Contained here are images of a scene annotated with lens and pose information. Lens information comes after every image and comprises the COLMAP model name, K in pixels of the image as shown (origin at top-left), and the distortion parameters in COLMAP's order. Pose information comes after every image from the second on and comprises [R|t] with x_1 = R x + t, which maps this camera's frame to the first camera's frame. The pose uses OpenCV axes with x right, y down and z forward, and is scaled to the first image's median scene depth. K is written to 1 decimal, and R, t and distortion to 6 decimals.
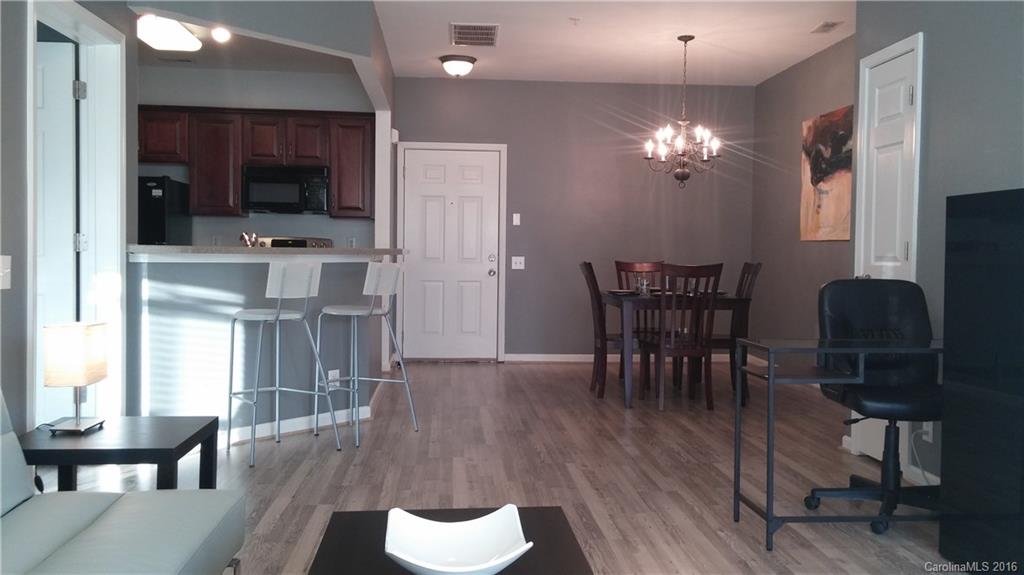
lens RADIAL K [[892.6, 0, 520.0], [0, 892.6, 288.1], [0, 0, 1]] dist [0.085009, -0.103817]
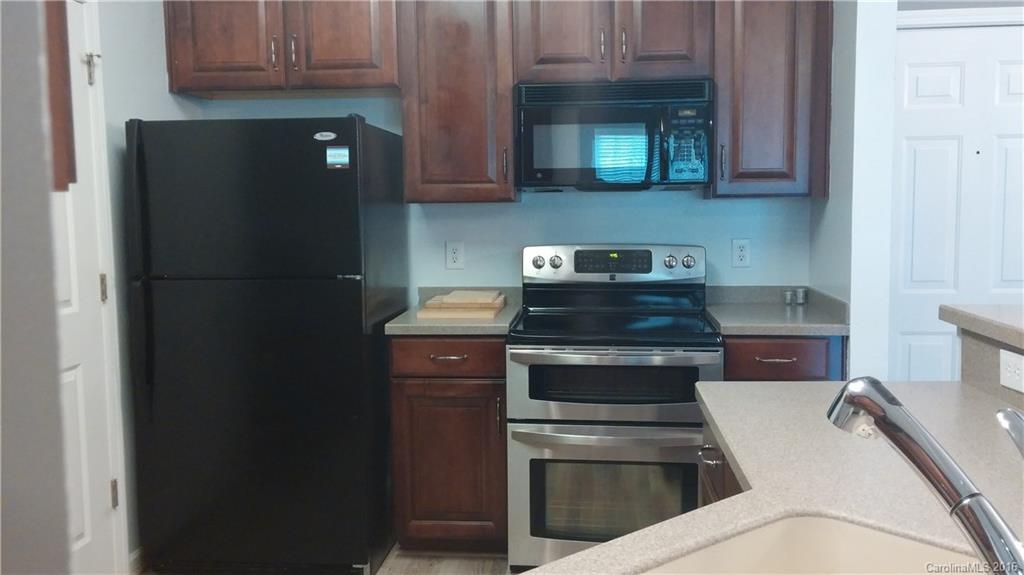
lens RADIAL K [[941.6, 0, 510.9], [0, 941.6, 285.3], [0, 0, 1]] dist [0.093134, 0.001334]
pose [[0.985415, -0.009327, -0.169911, -0.248944], [0.018122, 0.998570, 0.050287, -0.066556], [0.169199, -0.052633, 0.984176, 0.577074]]
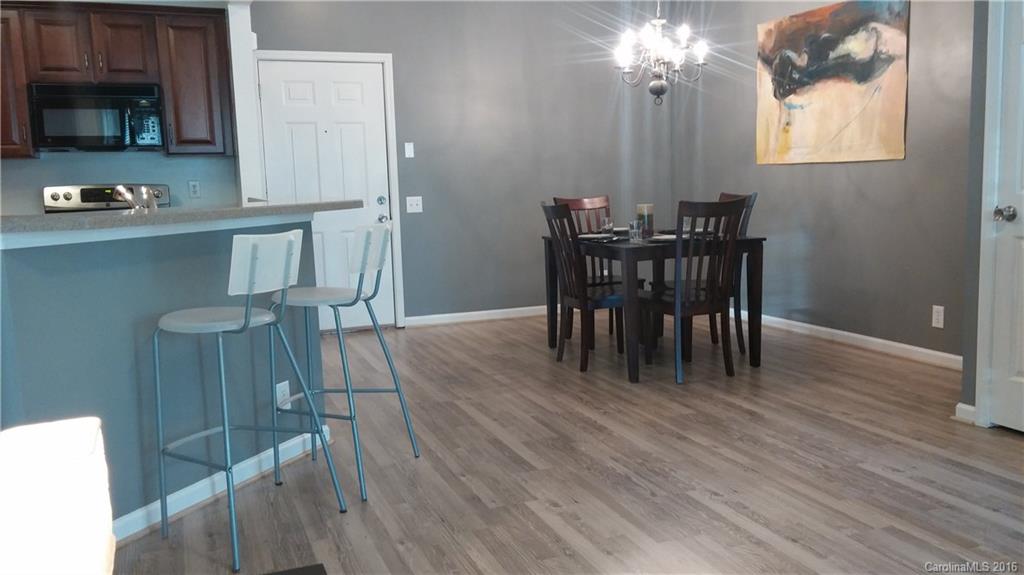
lens RADIAL K [[892.6, 0, 520.0], [0, 892.6, 288.1], [0, 0, 1]] dist [0.085009, -0.103817]
pose [[0.956584, -0.076881, 0.281134, -0.164246], [0.053005, 0.994386, 0.091579, -0.025007], [-0.286596, -0.072701, 0.955289, 0.221782]]
